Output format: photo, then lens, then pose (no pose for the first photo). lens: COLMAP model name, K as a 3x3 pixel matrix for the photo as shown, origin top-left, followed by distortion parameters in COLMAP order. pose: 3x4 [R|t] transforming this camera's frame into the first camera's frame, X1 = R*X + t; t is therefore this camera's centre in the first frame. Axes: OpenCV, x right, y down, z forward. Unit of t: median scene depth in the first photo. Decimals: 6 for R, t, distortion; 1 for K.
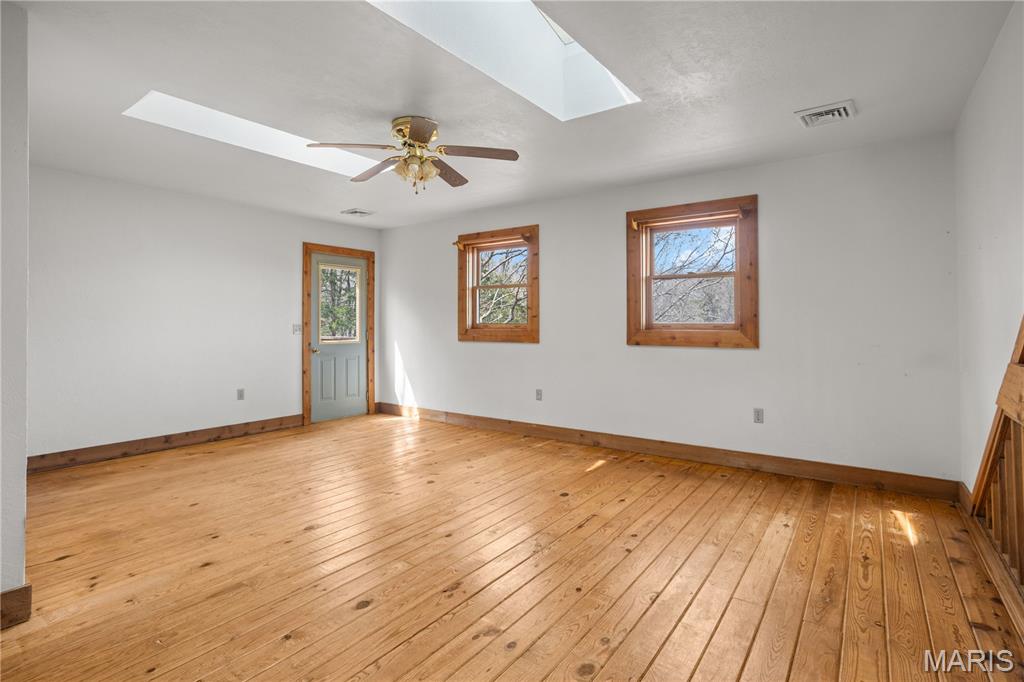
lens RADIAL K [[493.0, 0, 510.1], [0, 493.0, 330.7], [0, 0, 1]] dist [-0.055166, 0.035372]
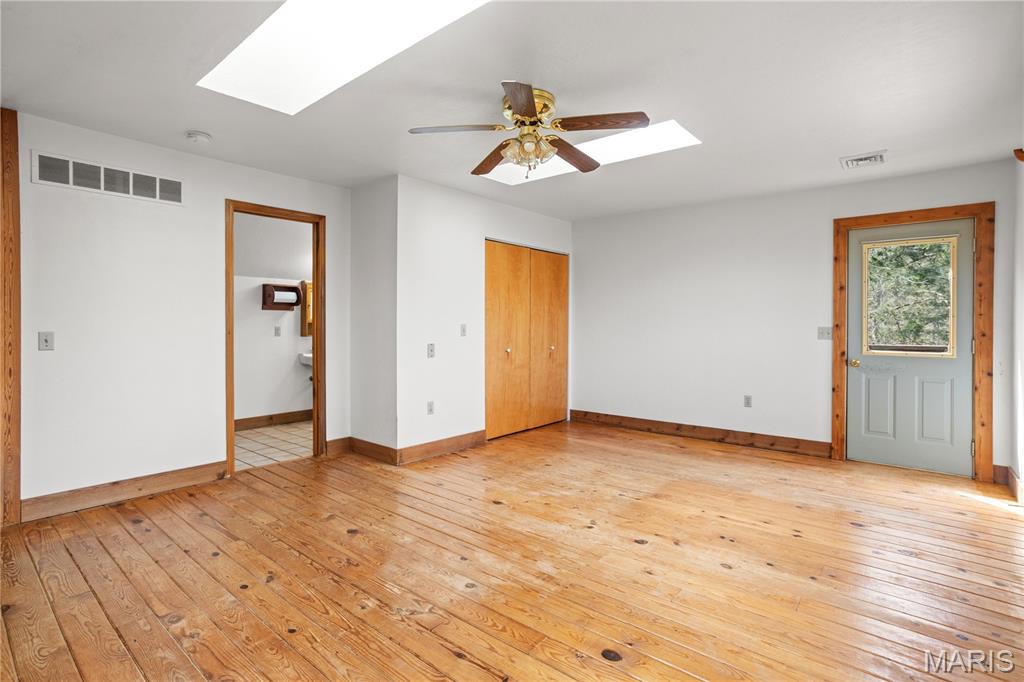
lens RADIAL K [[493.0, 0, 510.1], [0, 493.0, 330.7], [0, 0, 1]] dist [-0.055166, 0.035372]
pose [[-0.057765, 0.014942, -0.998218, 0.367301], [-0.017372, 0.999722, 0.015970, -0.010636], [0.998179, 0.018264, -0.057489, 0.538783]]
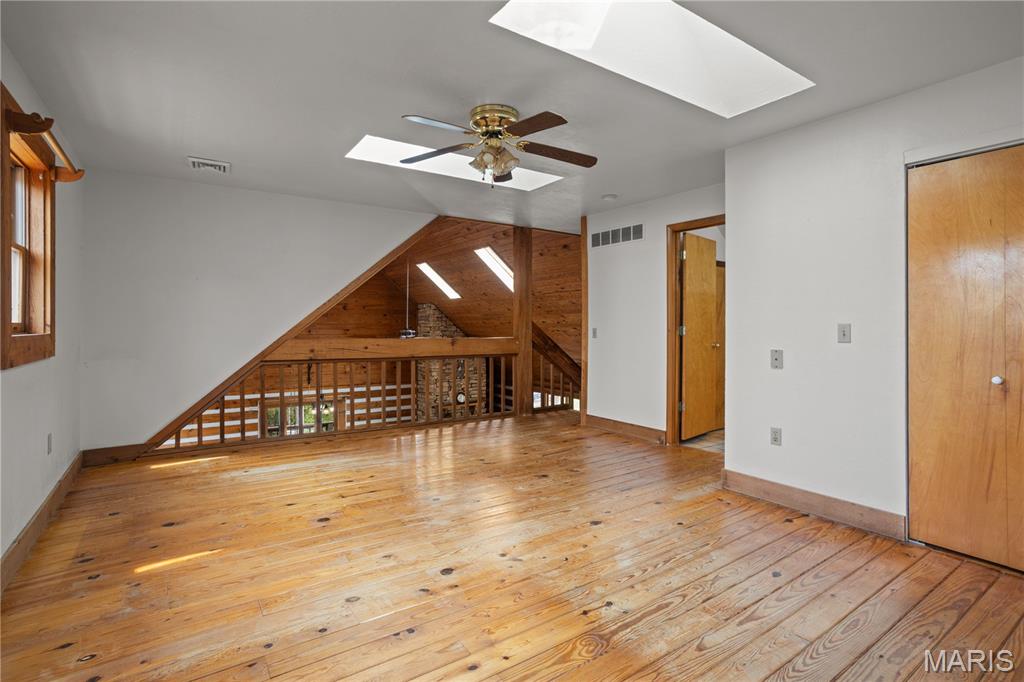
lens RADIAL K [[493.0, 0, 510.1], [0, 493.0, 330.7], [0, 0, 1]] dist [-0.055166, 0.035372]
pose [[-0.949655, -0.004165, 0.313270, -0.277367], [0.005020, 0.999581, 0.028507, -0.016149], [-0.313257, 0.028644, -0.949236, 1.003734]]
